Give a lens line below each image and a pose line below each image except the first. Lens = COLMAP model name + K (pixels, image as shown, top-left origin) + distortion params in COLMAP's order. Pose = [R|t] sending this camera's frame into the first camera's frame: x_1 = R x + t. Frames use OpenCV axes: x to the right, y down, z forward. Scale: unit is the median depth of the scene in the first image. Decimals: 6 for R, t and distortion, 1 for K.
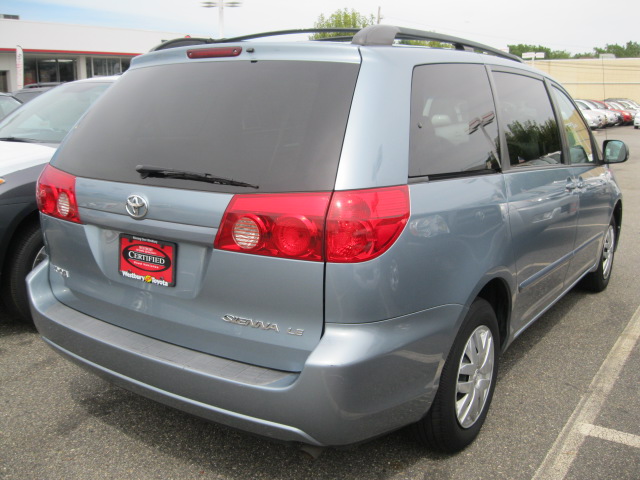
lens RADIAL K [[651.5, 0, 320.2], [0, 651.5, 241.4], [0, 0, 1]] dist [0.000740, 0.000000]
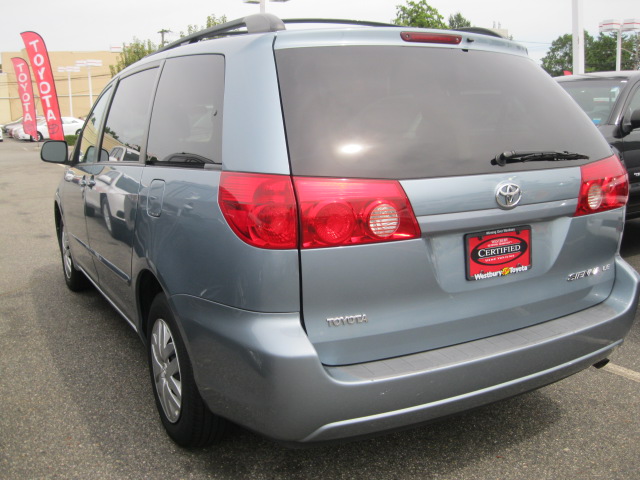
lens RADIAL K [[651.5, 0, 320.2], [0, 651.5, 238.2], [0, 0, 1]] dist [0.000740, 0.000000]
pose [[0.415852, -0.186533, 0.890097, -1.215374], [0.210605, 0.971886, 0.105279, -0.146844], [-0.884711, 0.143678, 0.443445, 0.808162]]
